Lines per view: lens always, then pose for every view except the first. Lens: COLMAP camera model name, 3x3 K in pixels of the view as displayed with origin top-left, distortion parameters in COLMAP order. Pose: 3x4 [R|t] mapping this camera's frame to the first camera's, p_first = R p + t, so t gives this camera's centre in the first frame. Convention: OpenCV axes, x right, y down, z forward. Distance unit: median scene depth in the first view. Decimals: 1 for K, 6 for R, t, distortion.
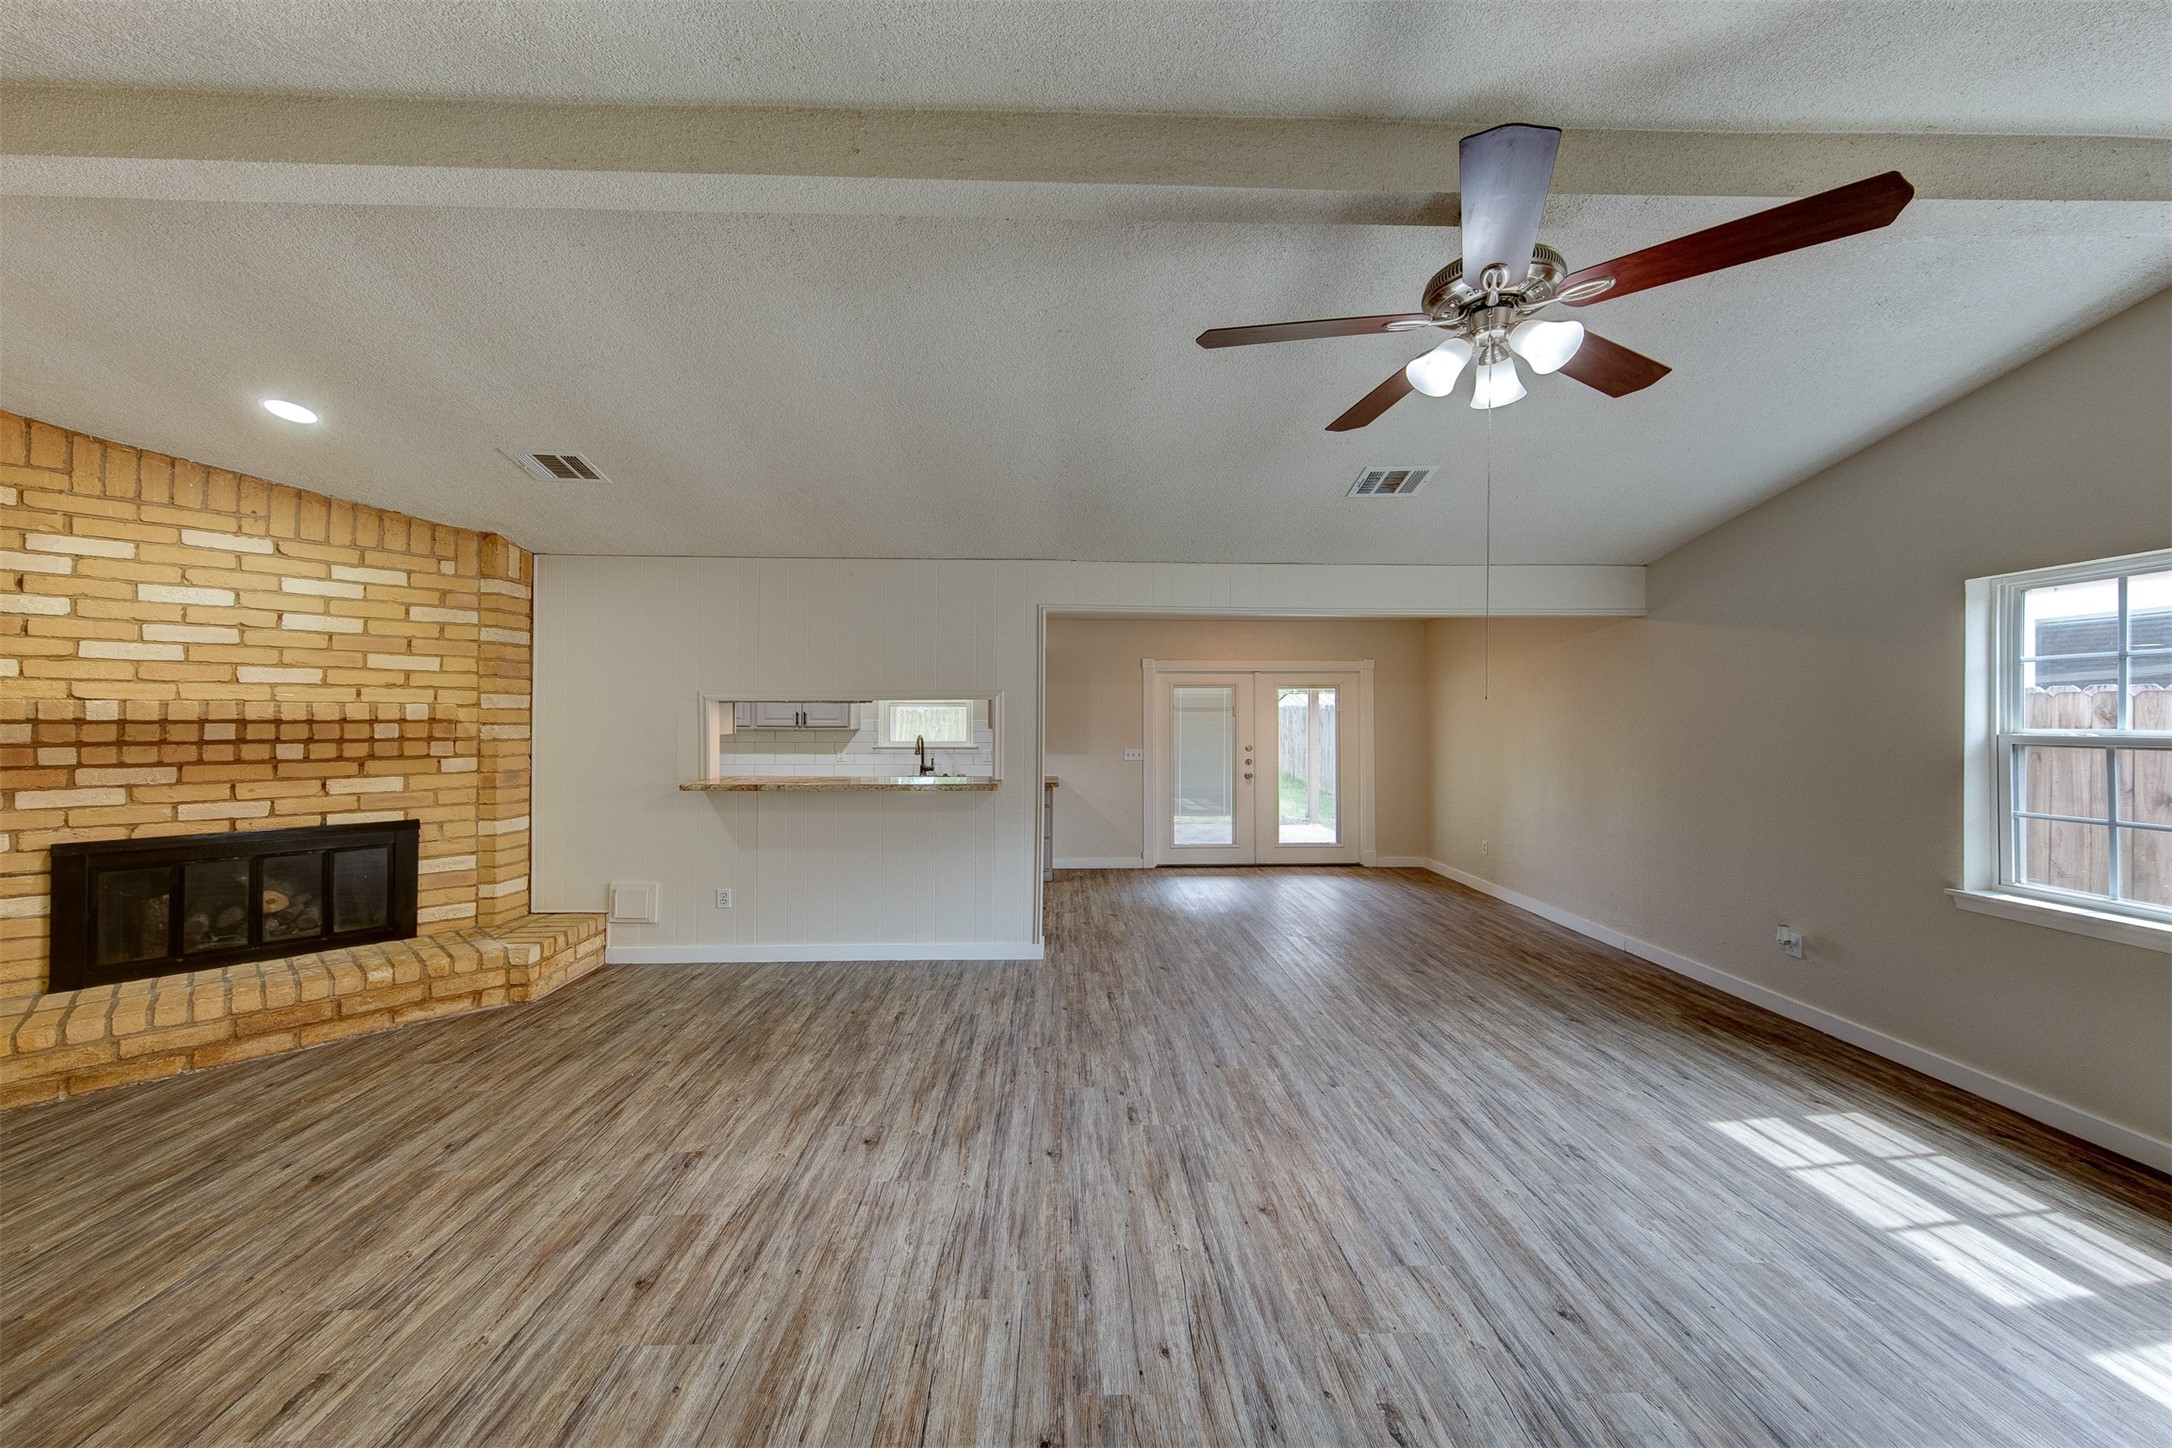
lens RADIAL K [[691.3, 0, 1077.1], [0, 691.3, 708.7], [0, 0, 1]] dist [0.003526, -0.000048]
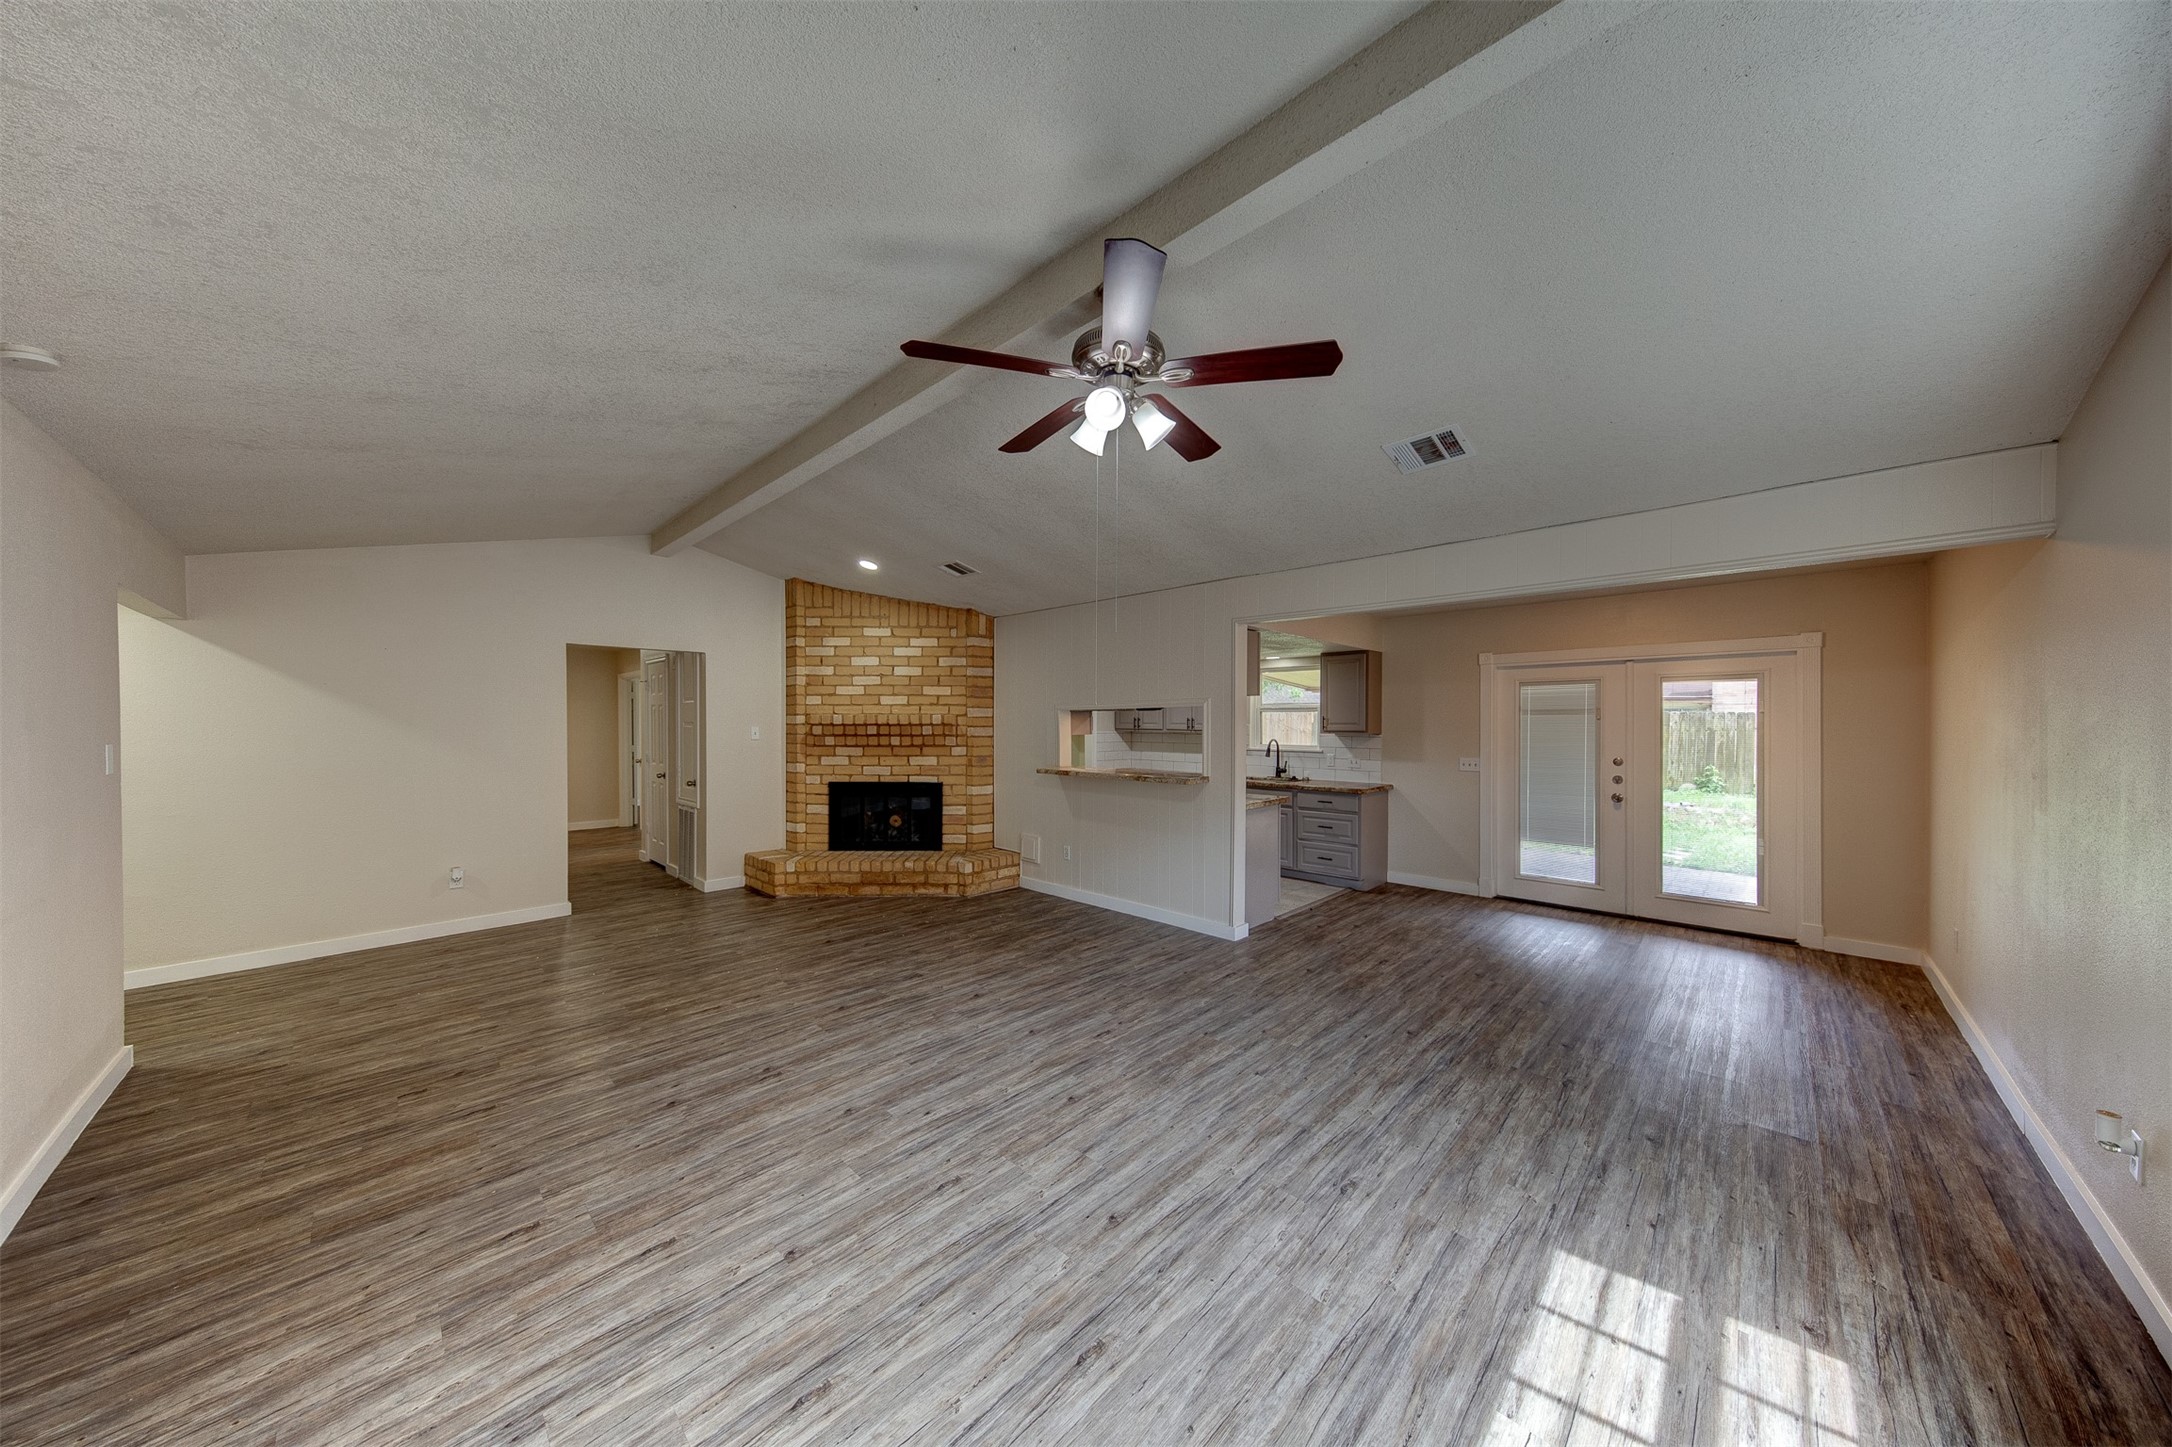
lens RADIAL K [[706.5, 0, 1086.0], [0, 706.5, 723.5], [0, 0, 1]] dist [0.001248, 0.000053]
pose [[0.696025, 0.000035, -0.718017, 0.616670], [0.010021, 0.999902, 0.009763, 0.001498], [0.717948, -0.013991, 0.695957, 0.050383]]
